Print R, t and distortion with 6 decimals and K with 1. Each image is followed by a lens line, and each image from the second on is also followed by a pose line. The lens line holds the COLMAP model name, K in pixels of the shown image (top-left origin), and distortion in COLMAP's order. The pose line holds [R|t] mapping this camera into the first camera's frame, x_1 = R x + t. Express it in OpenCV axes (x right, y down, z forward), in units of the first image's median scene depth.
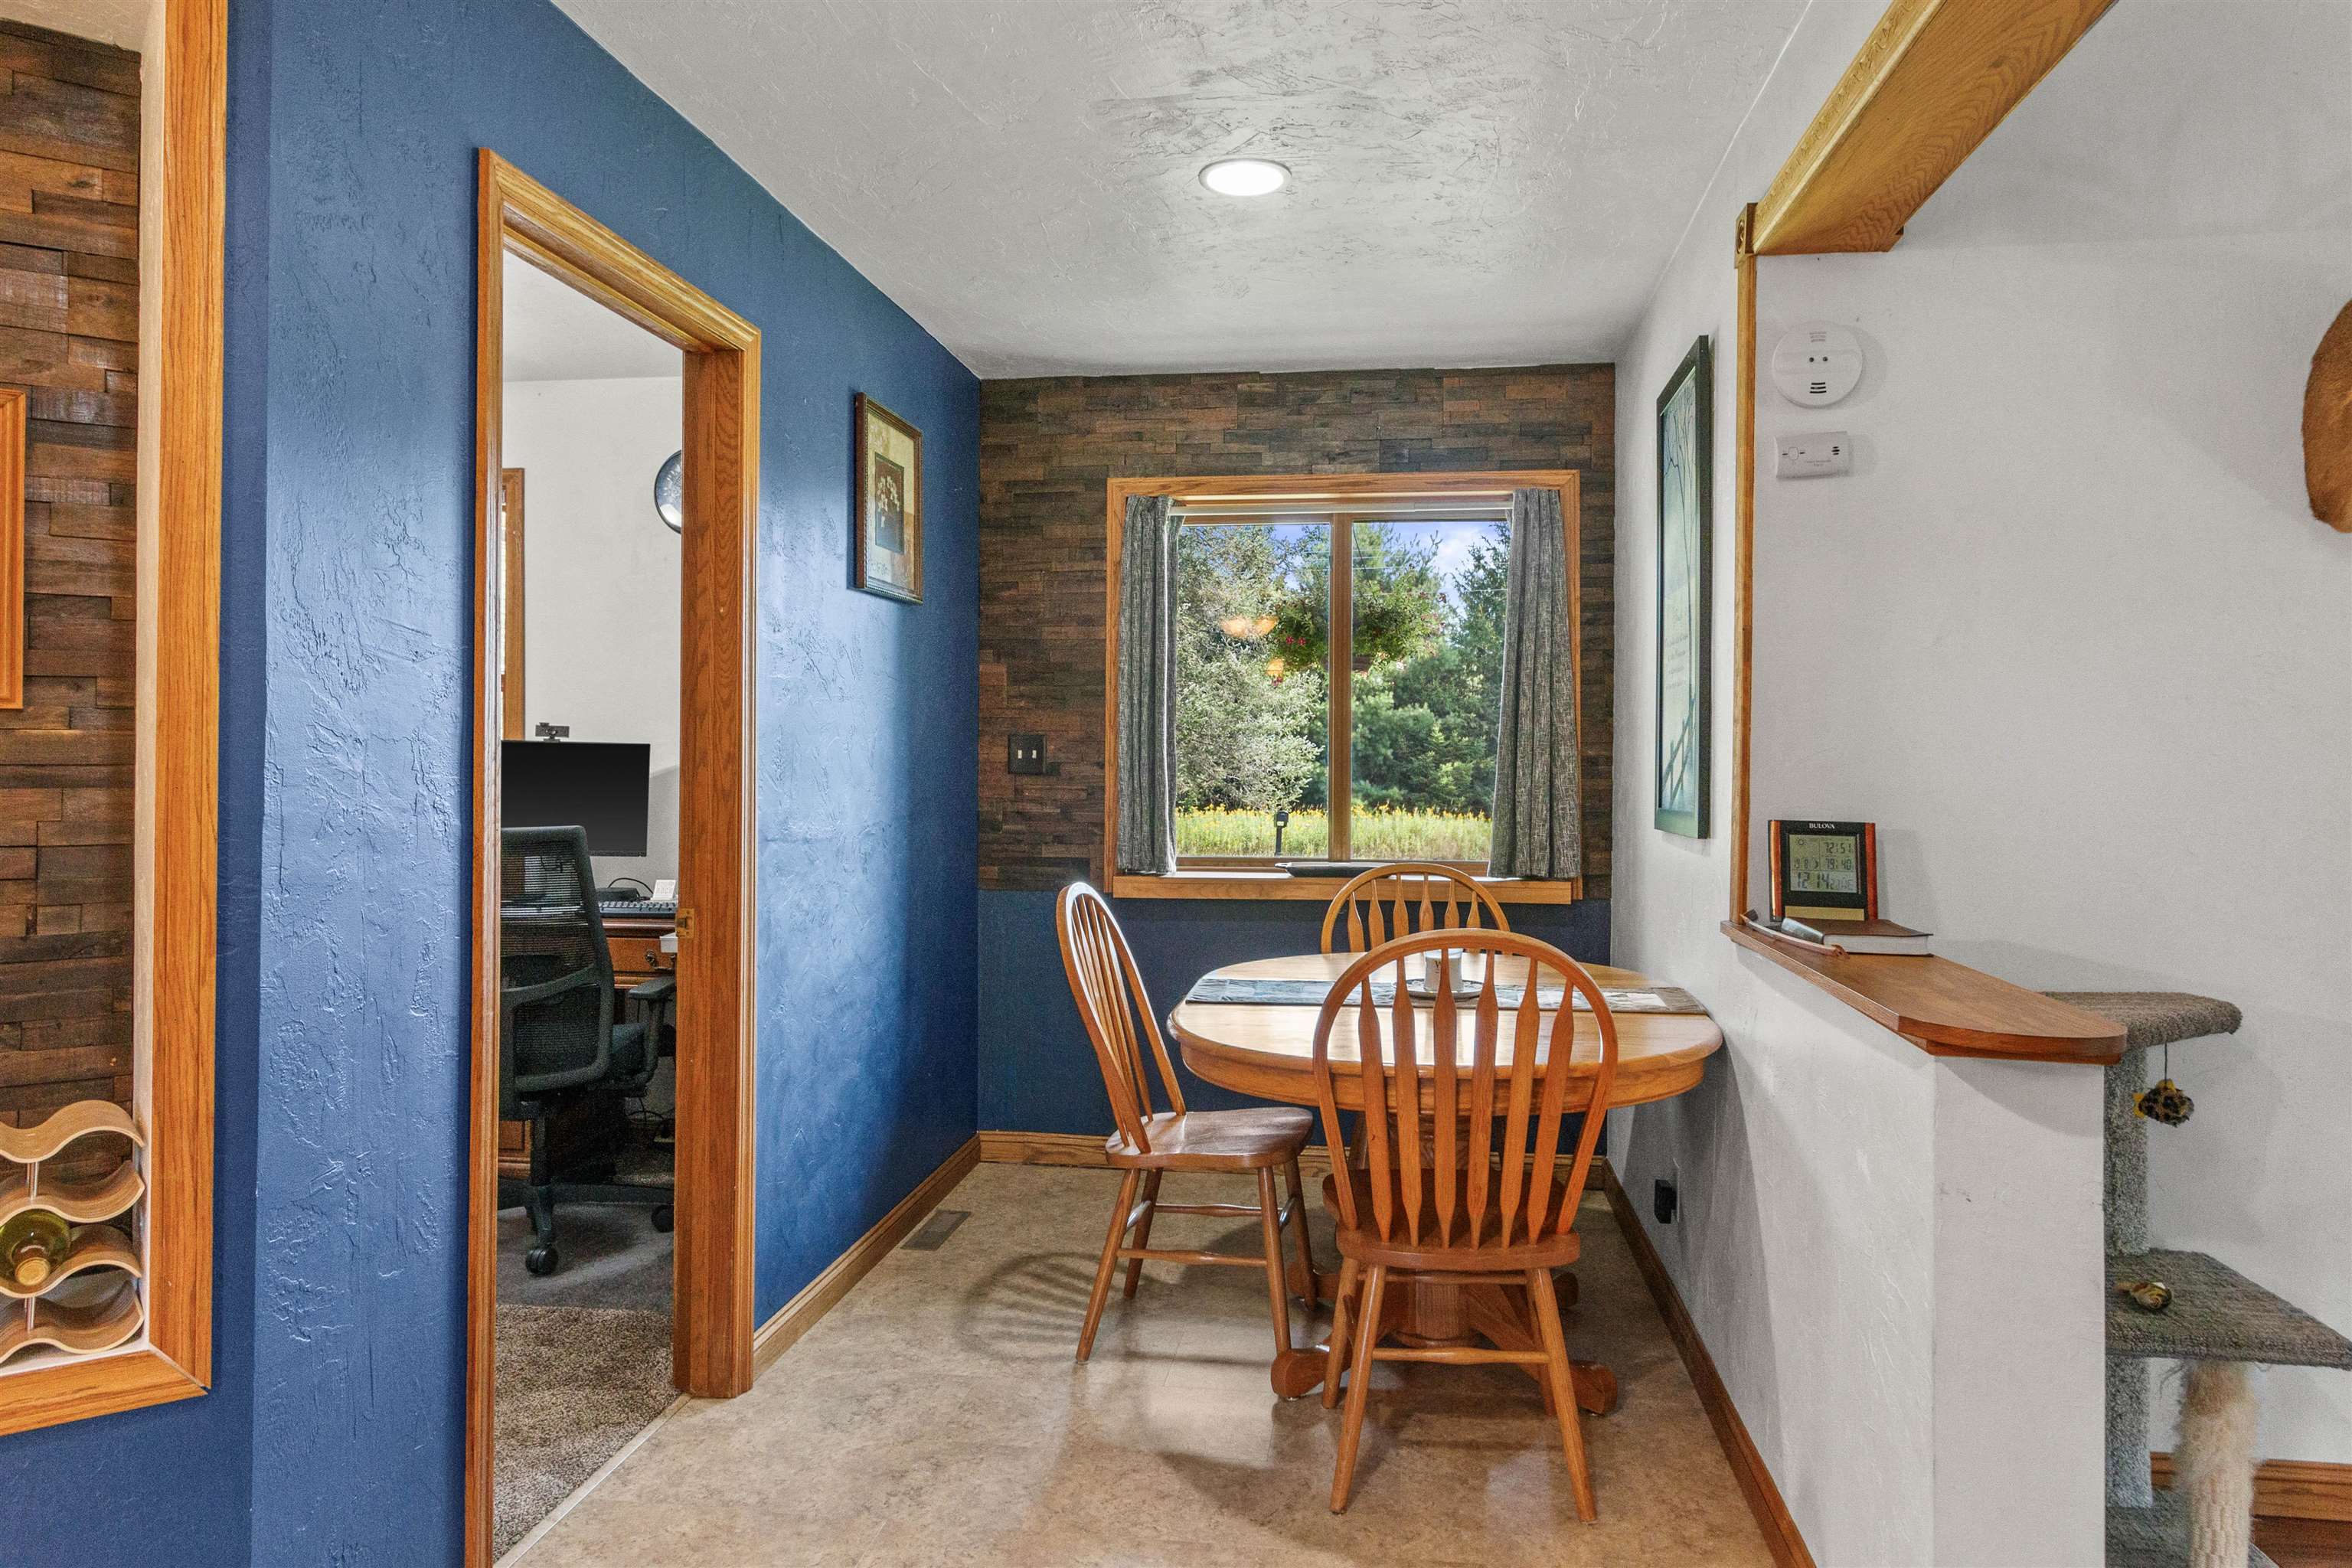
lens RADIAL K [[1604.4, 0, 1179.6], [0, 1604.4, 783.8], [0, 0, 1]] dist [0.002176, -0.000513]
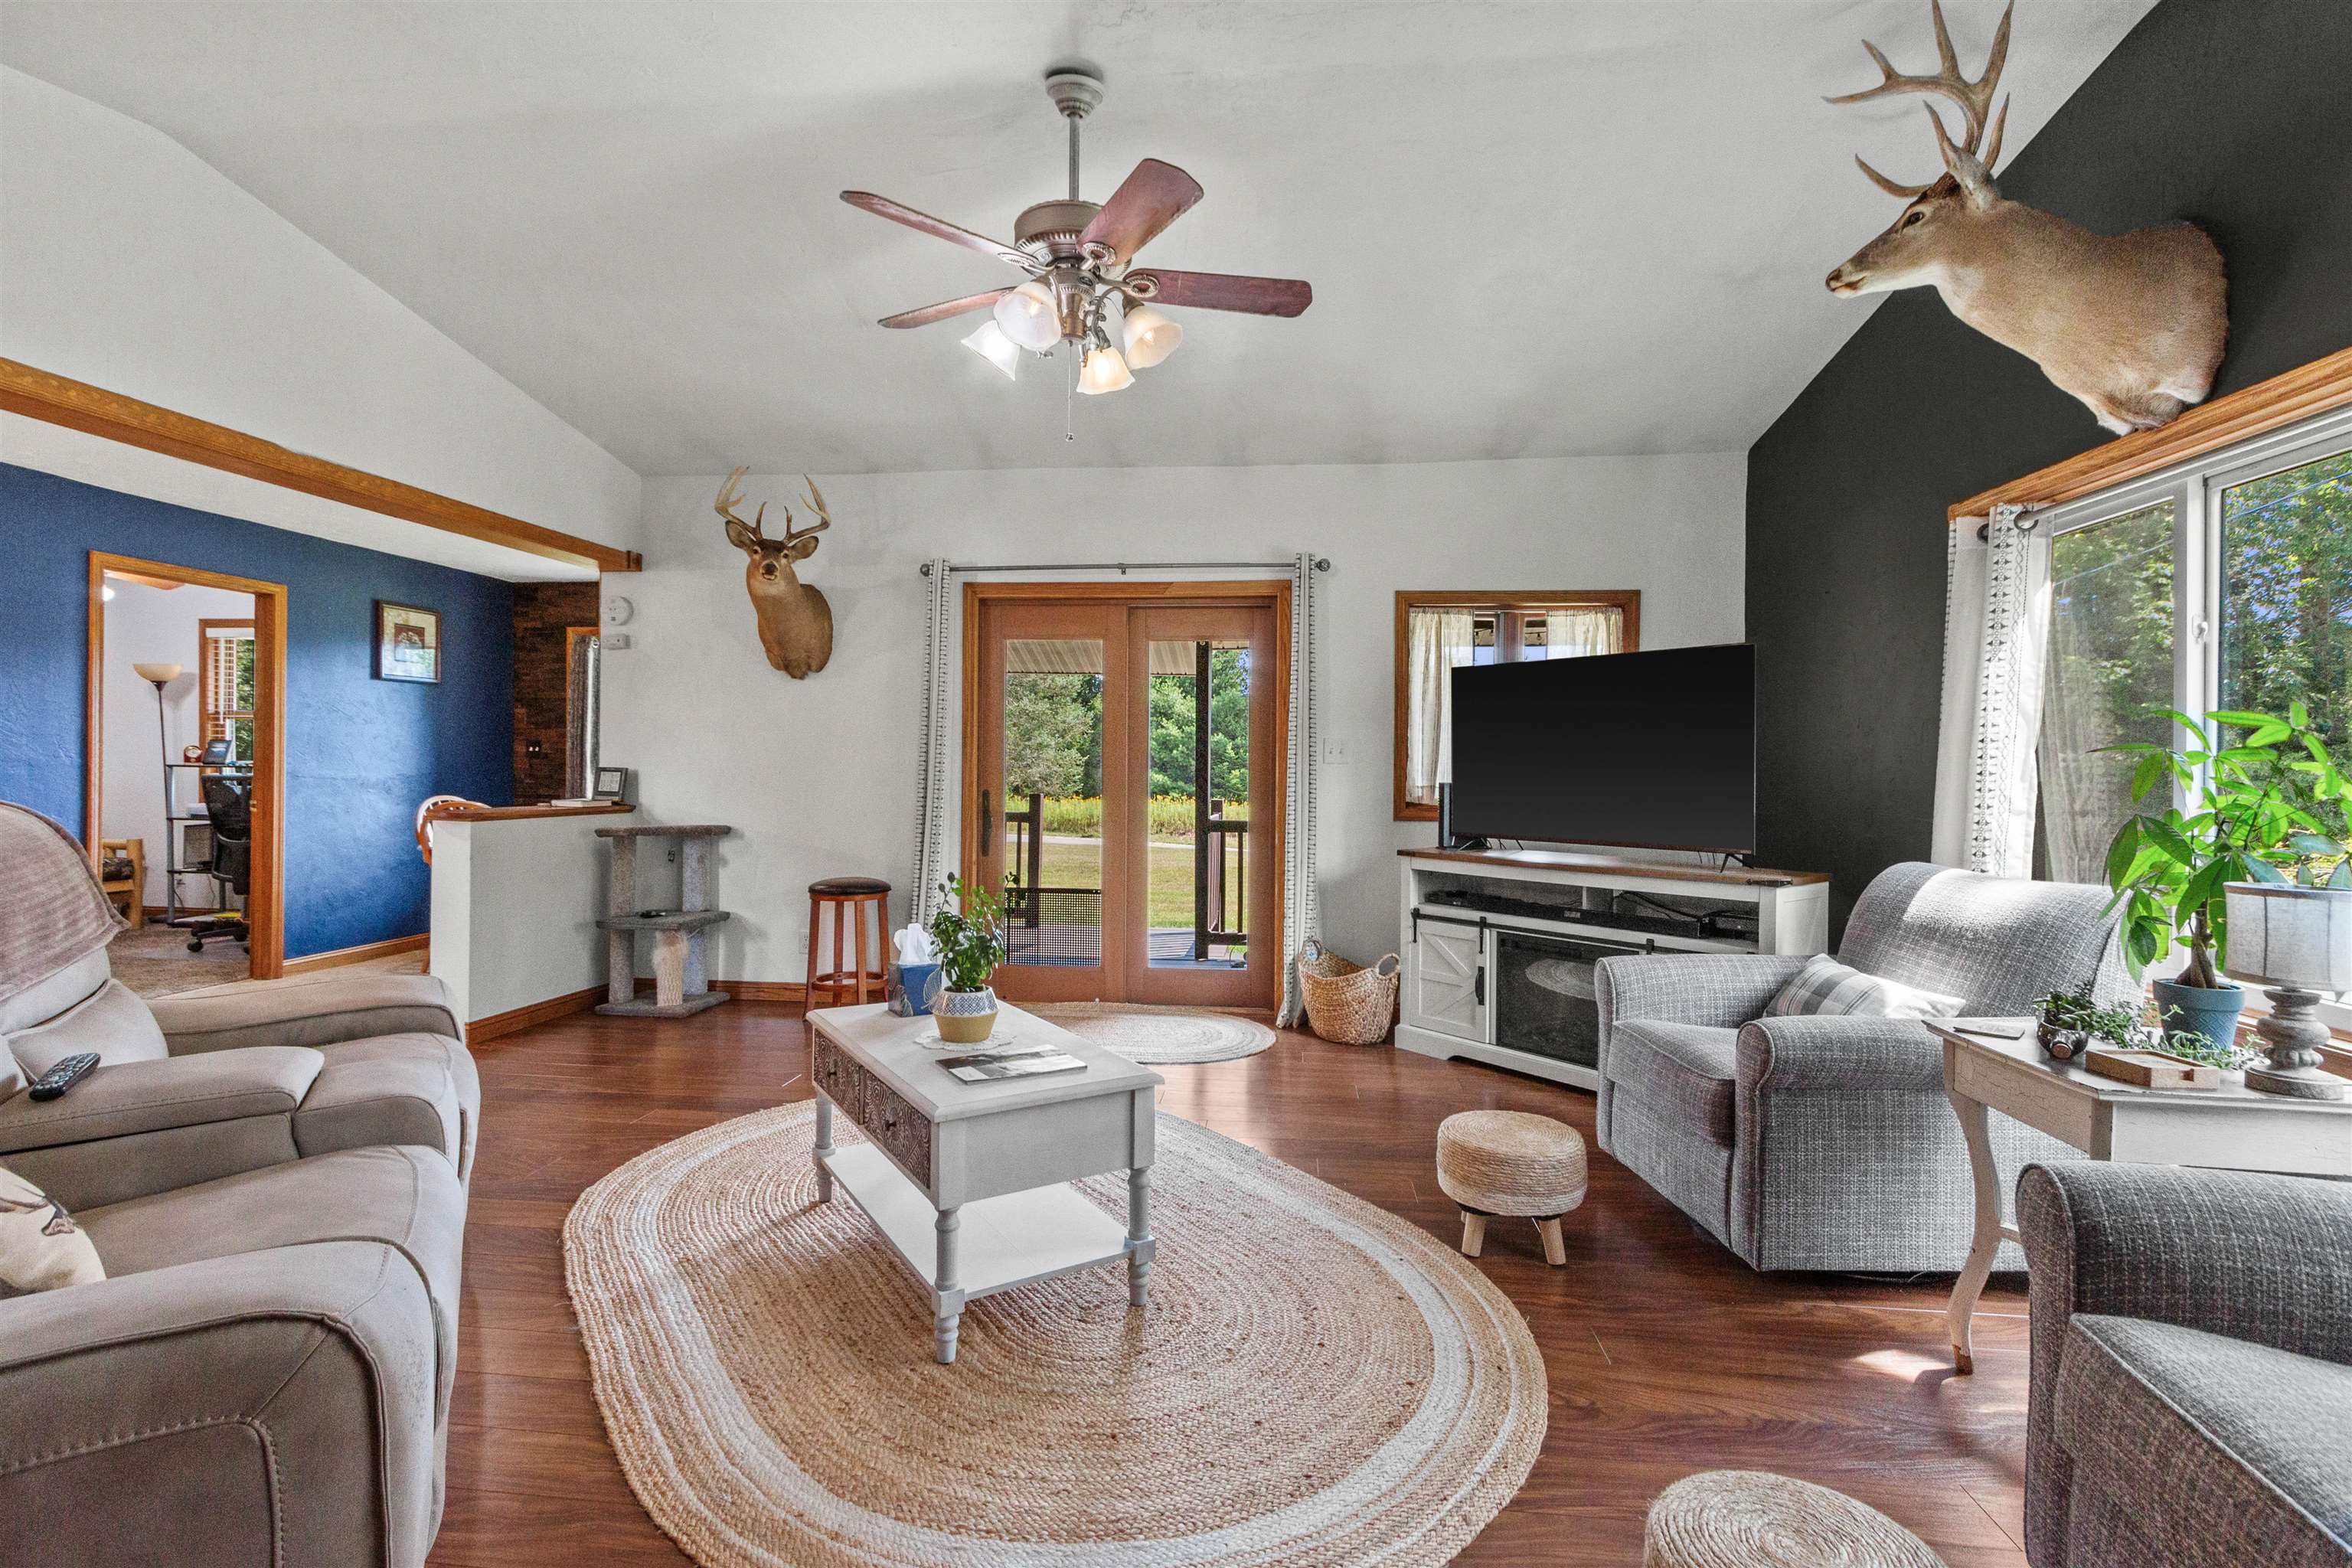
lens RADIAL K [[1094.4, 0, 1177.1], [0, 1094.4, 787.7], [0, 0, 1]] dist [0.003660, 0.000309]
pose [[0.999468, 0.004267, 0.032342, 0.768292], [-0.004321, 0.999989, 0.001594, 0.030145], [-0.032335, -0.001733, 0.999476, -0.577163]]
